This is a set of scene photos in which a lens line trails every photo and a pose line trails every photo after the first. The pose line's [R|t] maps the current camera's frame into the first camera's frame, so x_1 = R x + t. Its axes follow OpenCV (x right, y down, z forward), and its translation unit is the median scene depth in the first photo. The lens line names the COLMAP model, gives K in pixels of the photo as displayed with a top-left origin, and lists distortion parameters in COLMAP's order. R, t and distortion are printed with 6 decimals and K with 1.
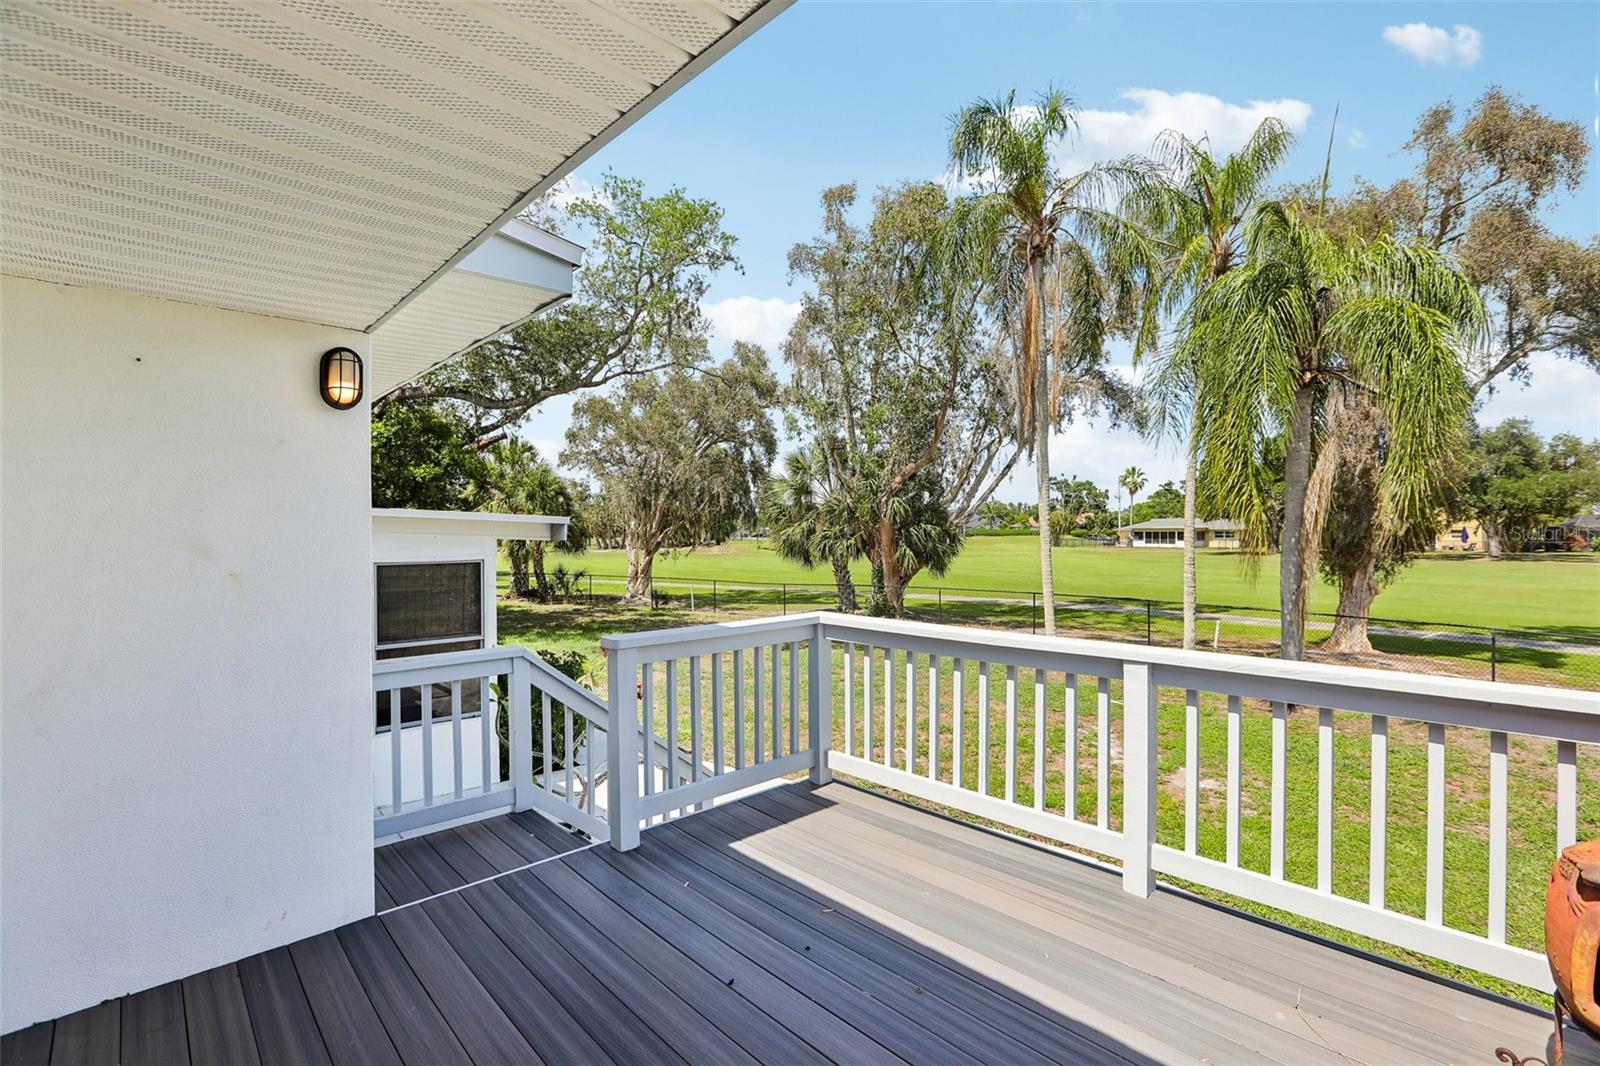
lens RADIAL K [[720.7, 0, 812.2], [0, 720.7, 538.7], [0, 0, 1]] dist [-0.021081, 0.002515]
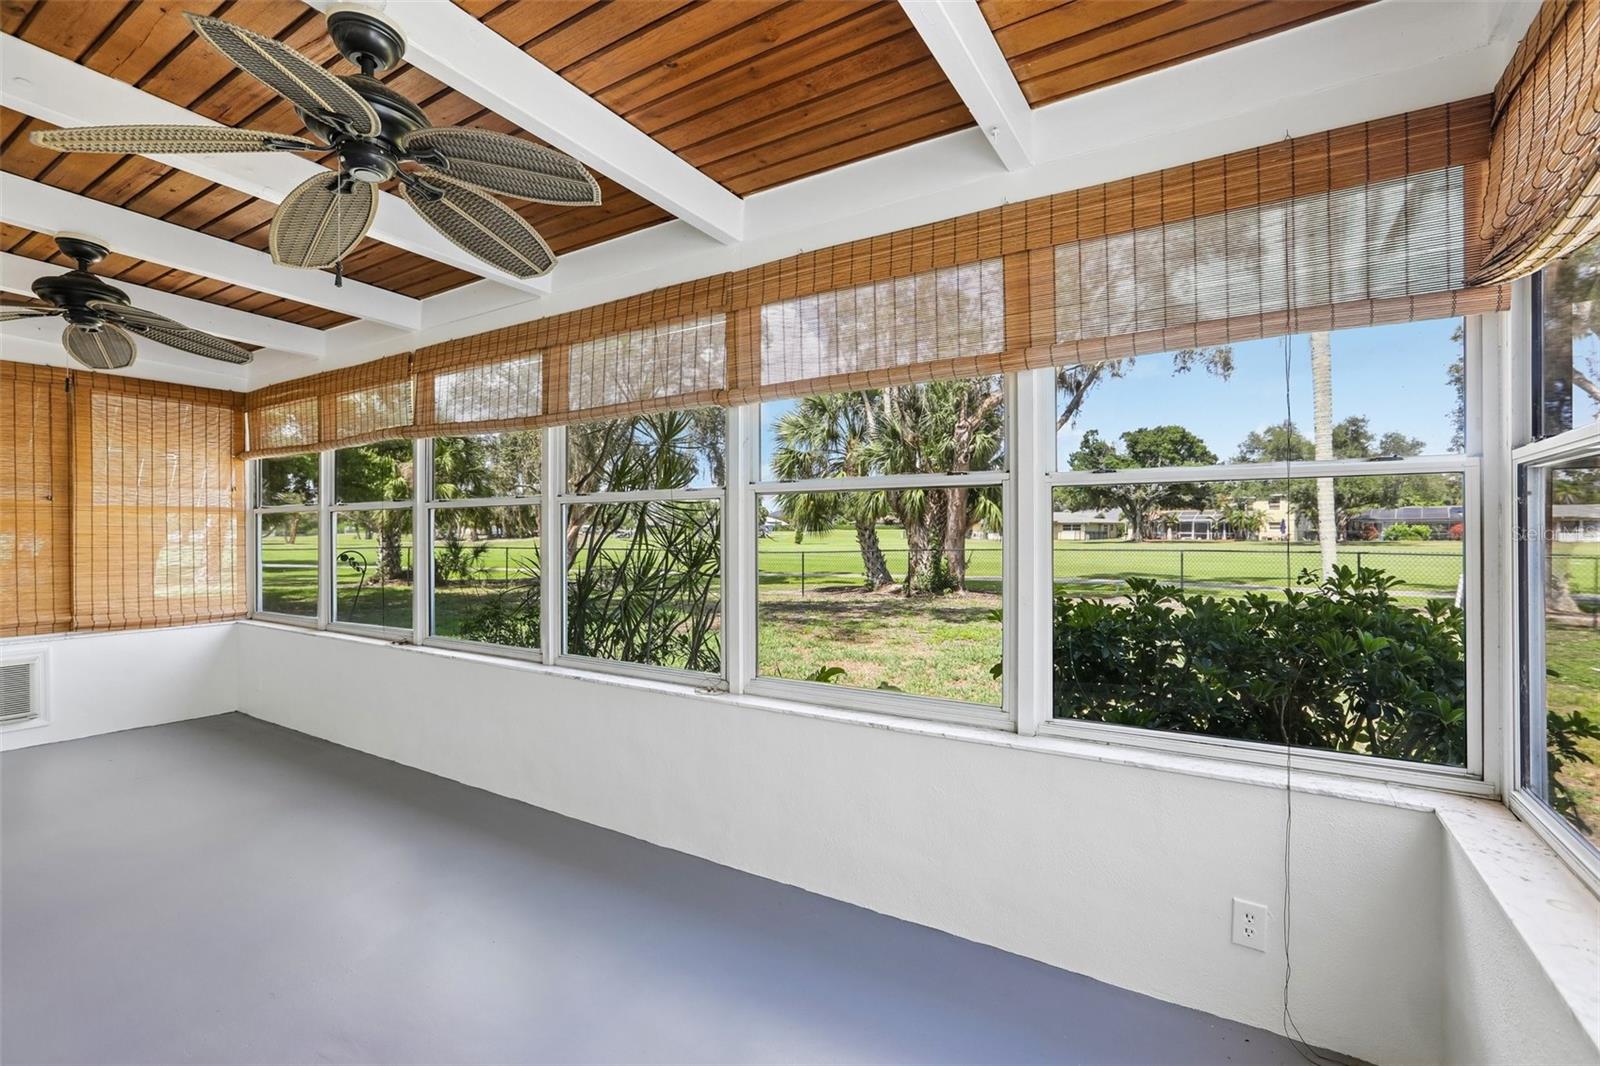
lens RADIAL K [[720.7, 0, 798.4], [0, 720.7, 537.9], [0, 0, 1]] dist [-0.021081, 0.002515]
pose [[0.968243, 0.003993, 0.249979, -0.185686], [-0.002911, 0.999985, -0.004698, 0.039208], [-0.249994, 0.003821, 0.968240, 0.202190]]
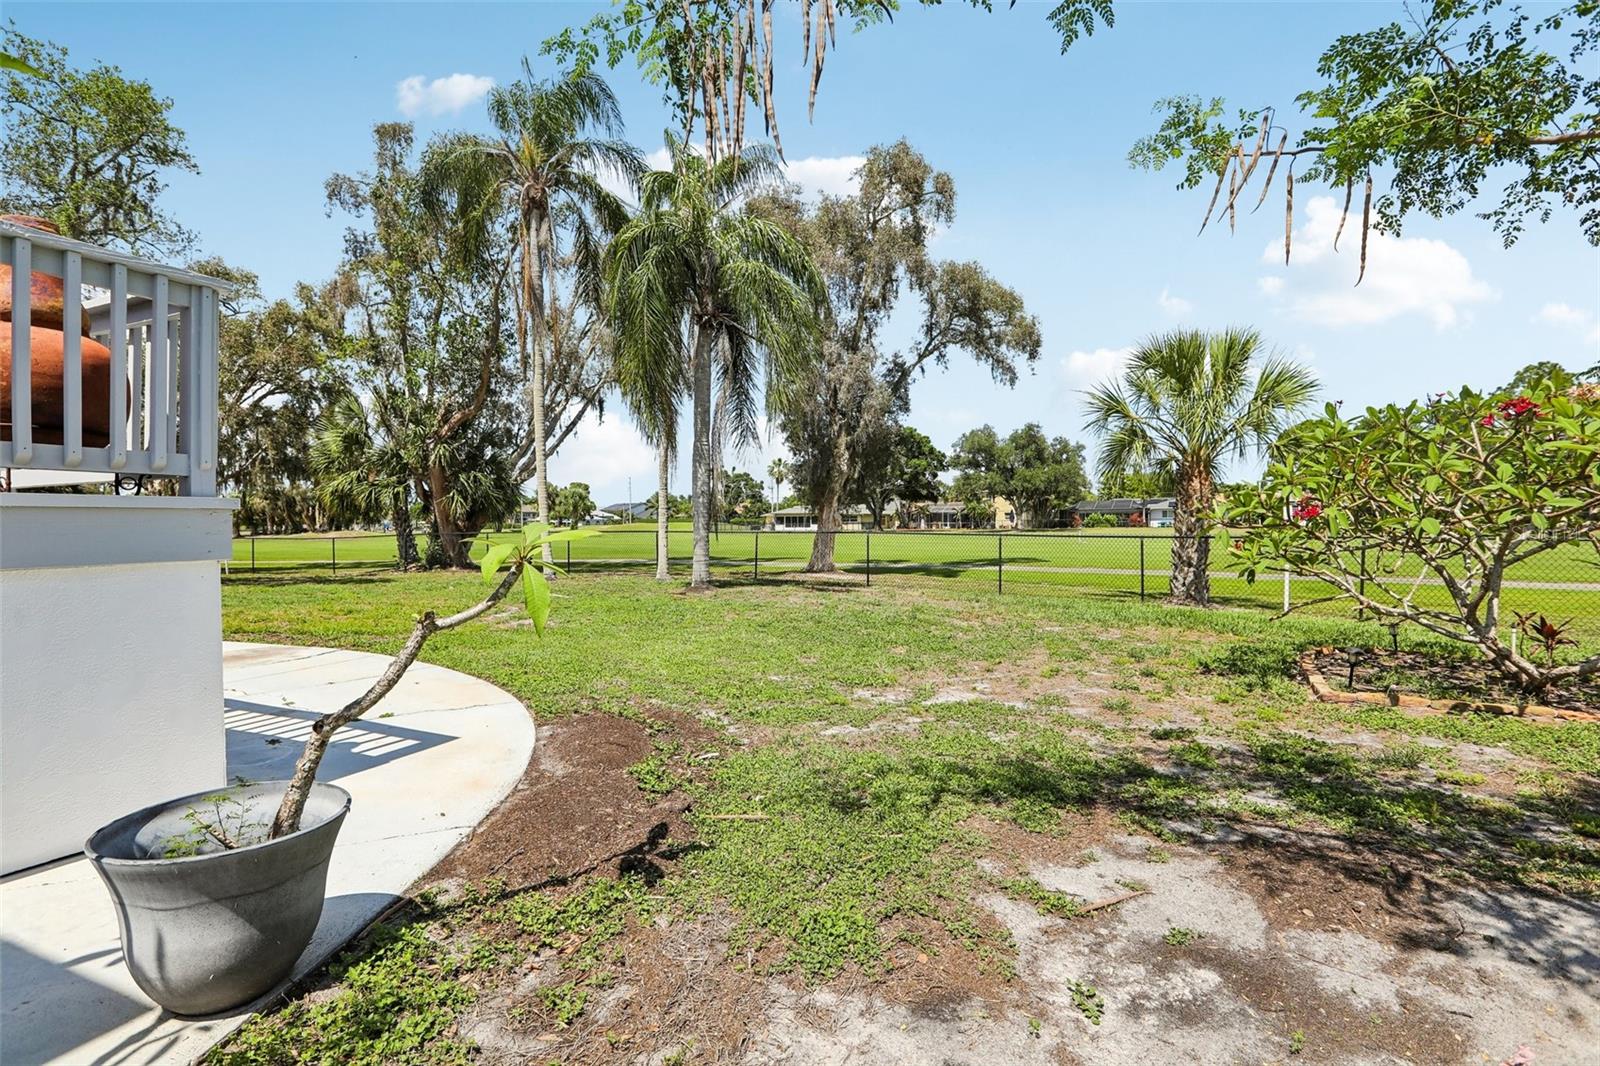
lens RADIAL K [[720.7, 0, 804.3], [0, 720.7, 531.4], [0, 0, 1]] dist [-0.021081, 0.002515]
pose [[0.914804, -0.007732, 0.403824, 0.110934], [0.010206, 0.999940, -0.003975, 0.045131], [-0.403769, 0.007757, 0.914828, -0.061645]]
